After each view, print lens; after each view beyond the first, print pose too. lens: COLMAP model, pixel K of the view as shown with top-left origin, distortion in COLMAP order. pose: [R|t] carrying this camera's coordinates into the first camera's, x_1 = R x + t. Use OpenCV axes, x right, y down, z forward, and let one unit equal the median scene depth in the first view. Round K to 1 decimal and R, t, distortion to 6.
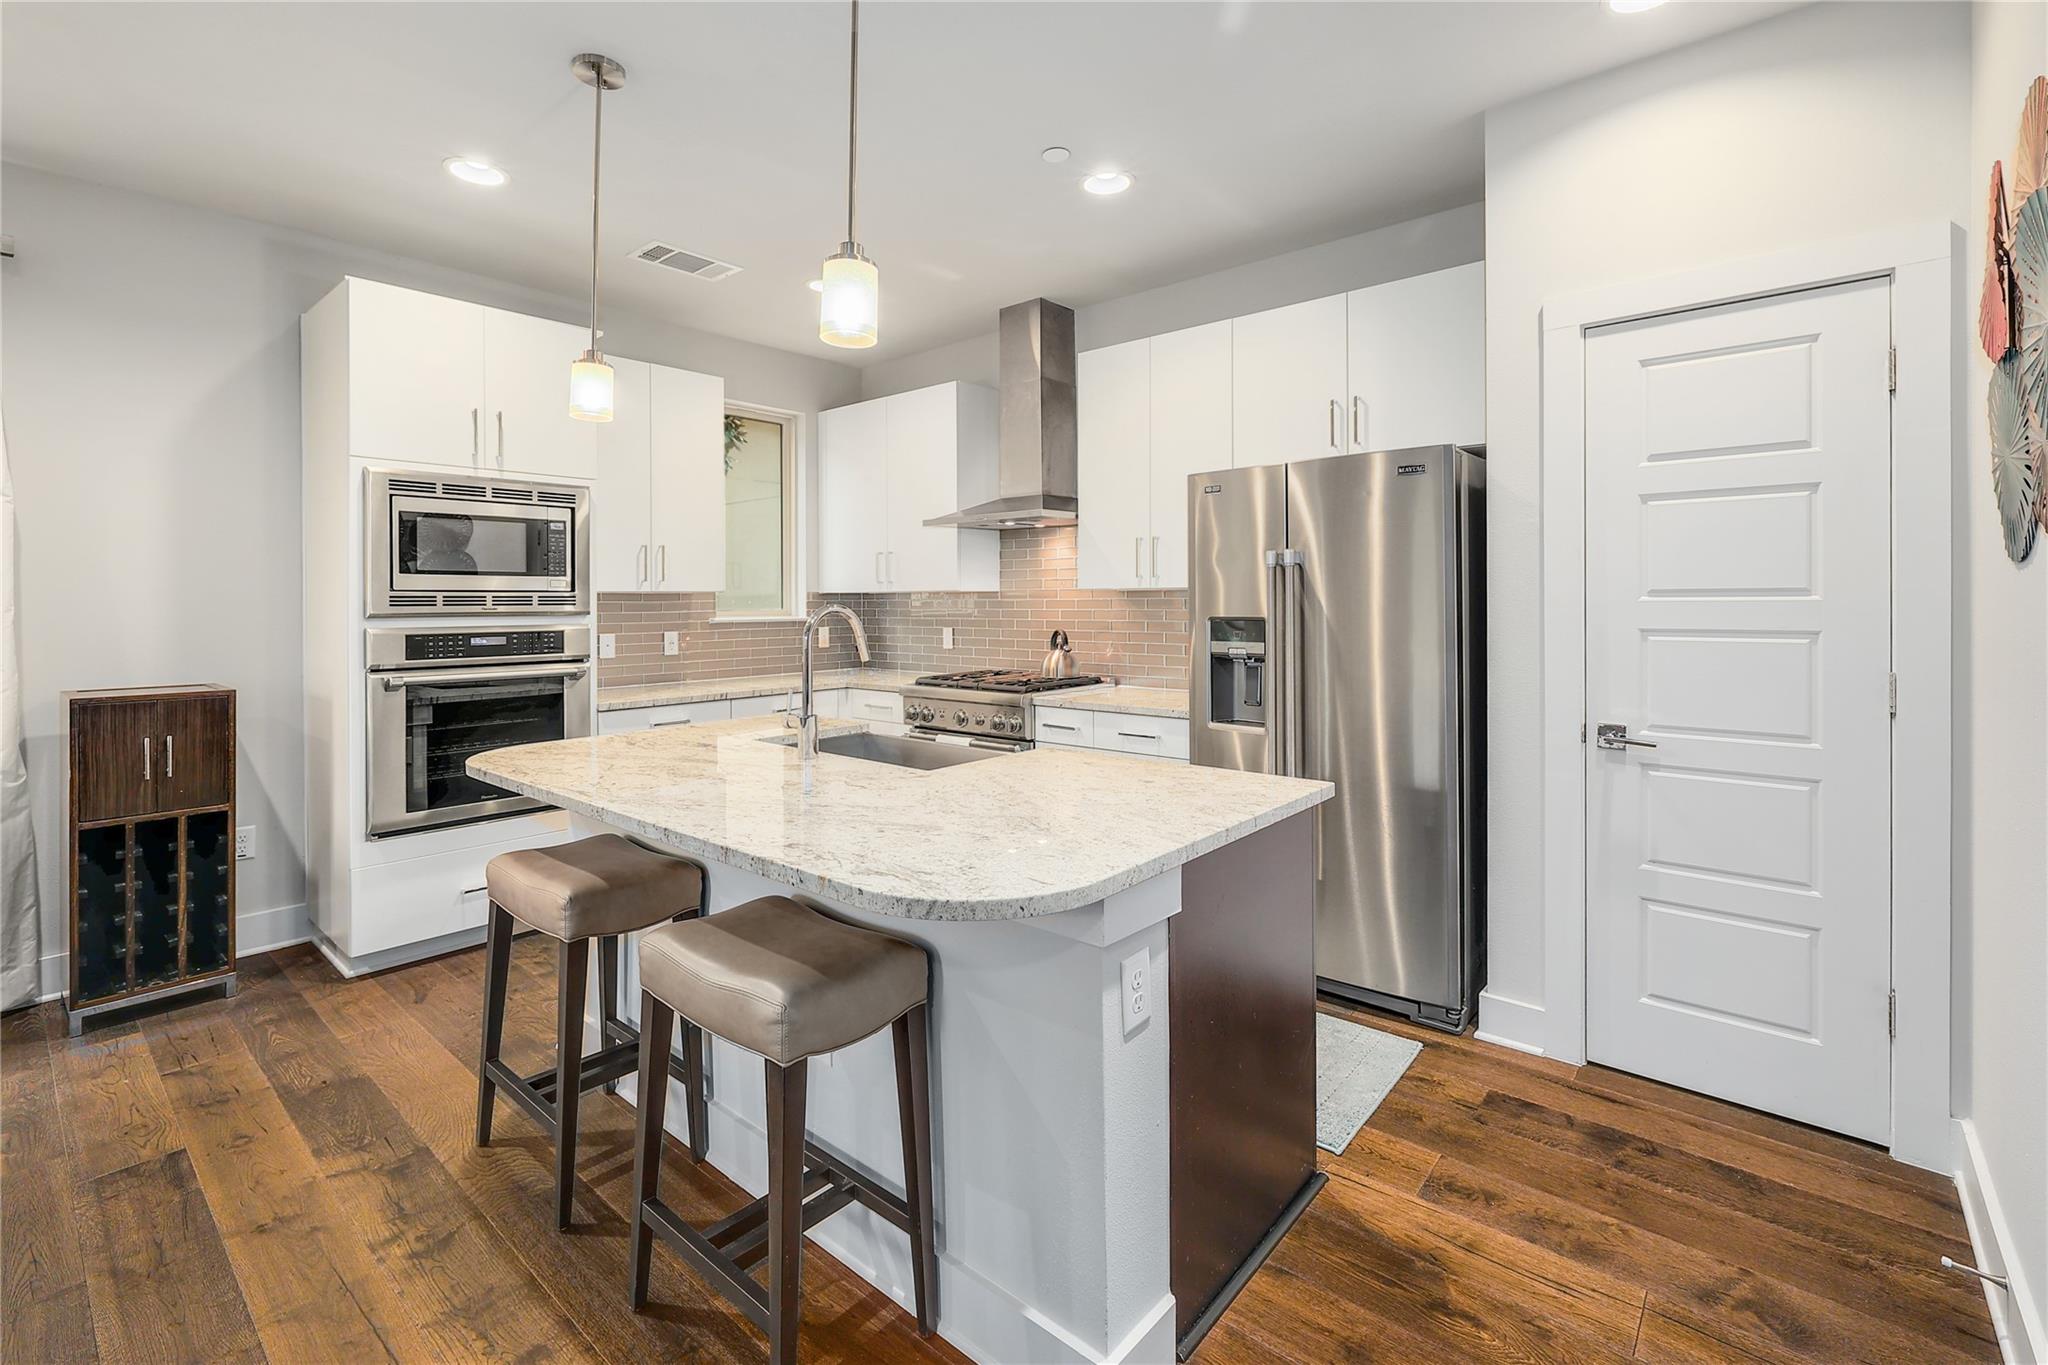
lens RADIAL K [[897.9, 0, 1035.2], [0, 897.9, 604.7], [0, 0, 1]] dist [-0.007133, 0.000816]
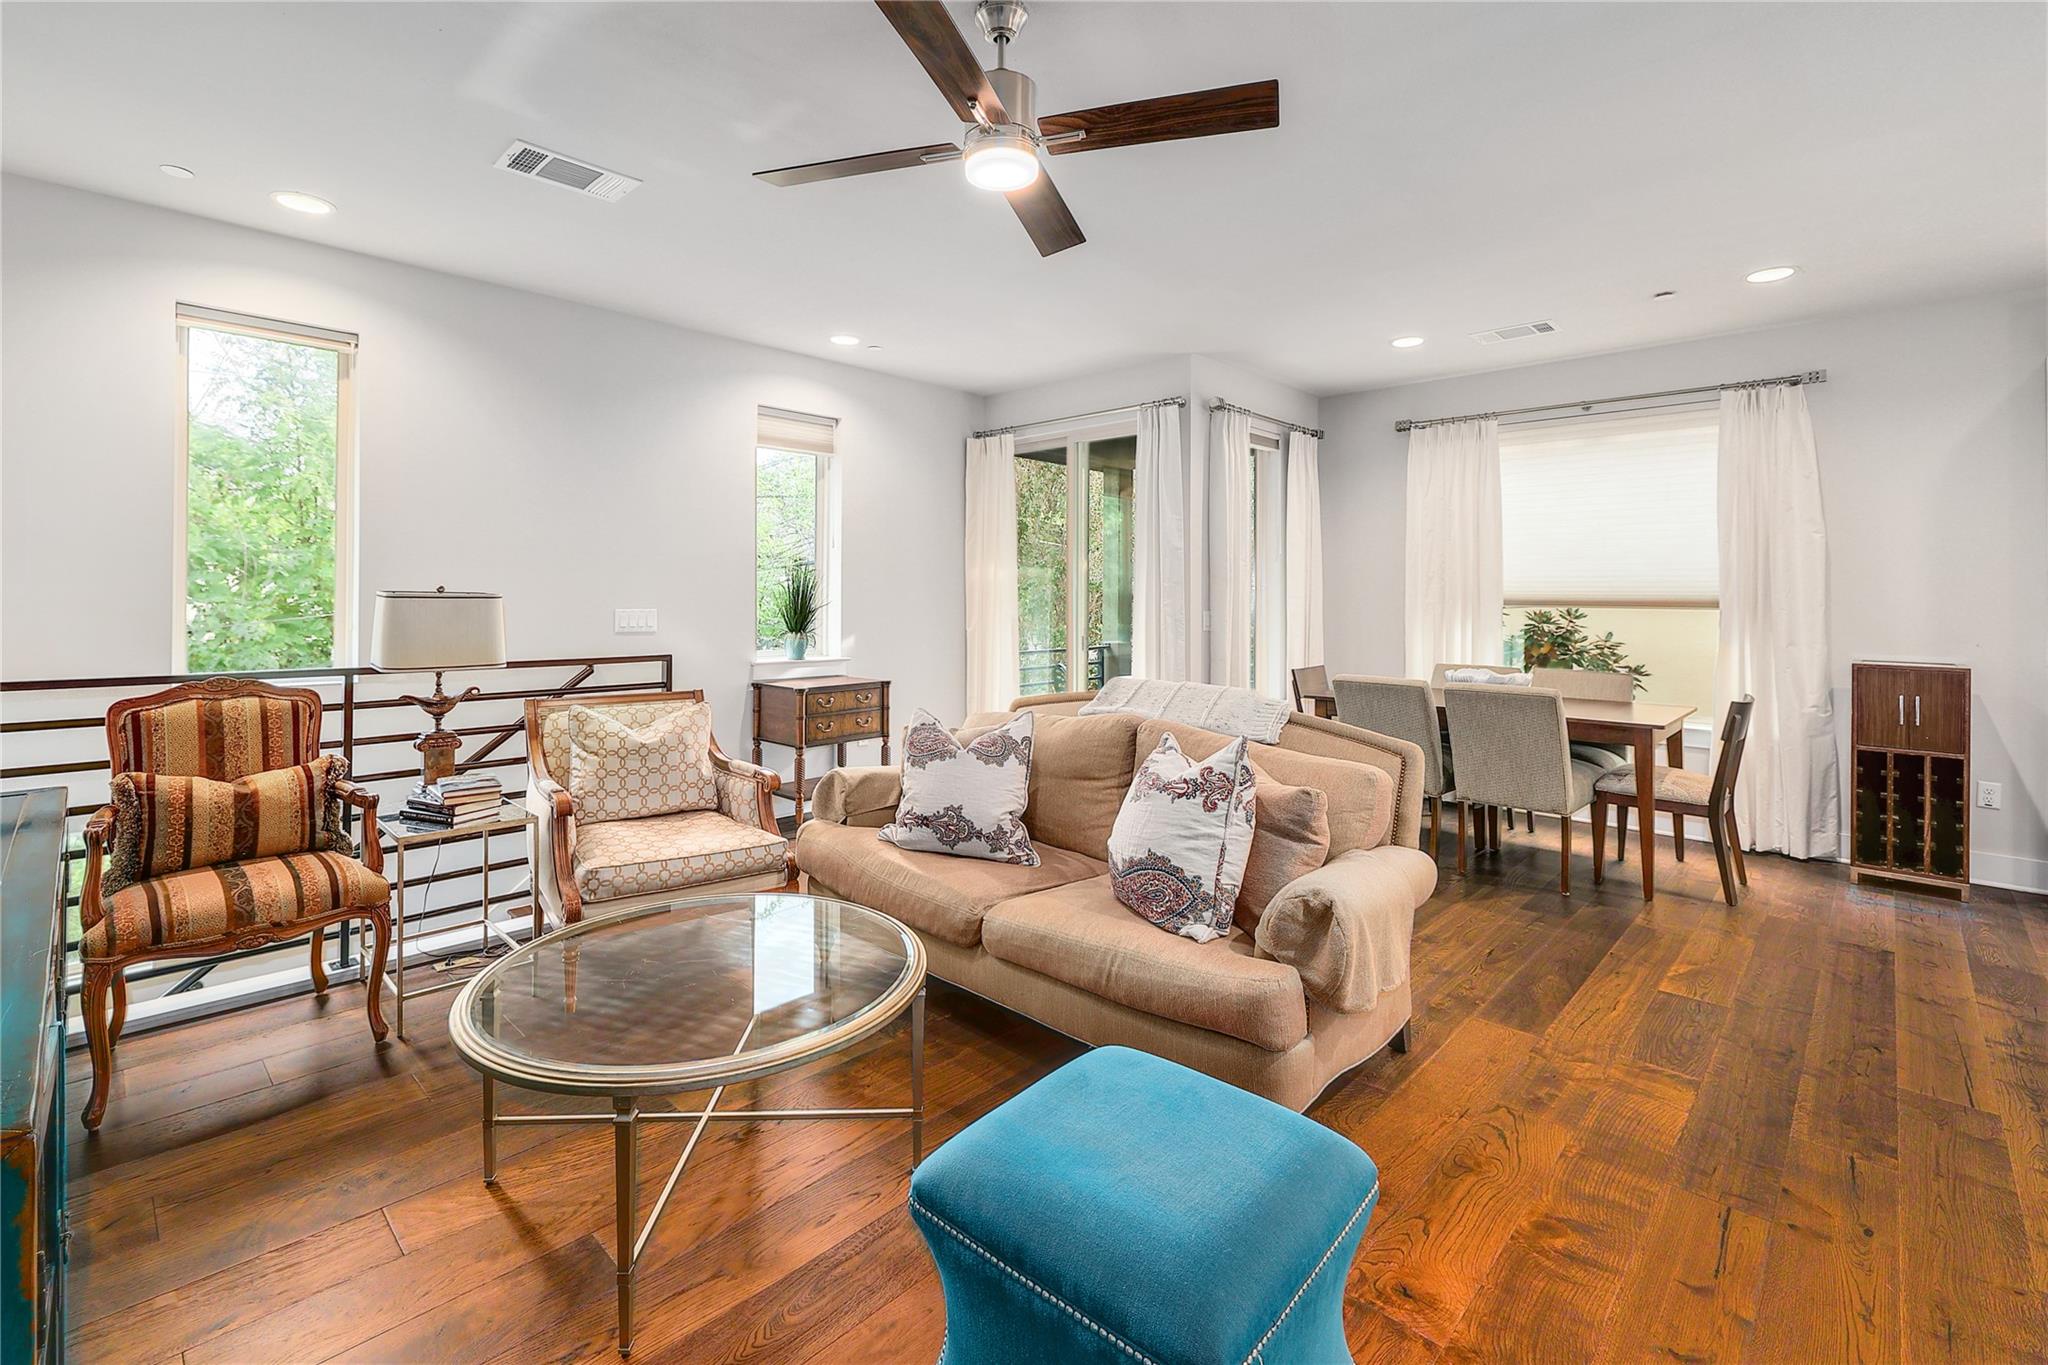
lens RADIAL K [[897.9, 0, 1010.0], [0, 897.9, 586.8], [0, 0, 1]] dist [-0.007133, 0.000816]
pose [[-0.075413, -0.009381, -0.997108, 0.489331], [-0.013717, 0.999871, -0.008370, 0.005900], [0.997058, 0.013046, -0.075532, -0.290970]]
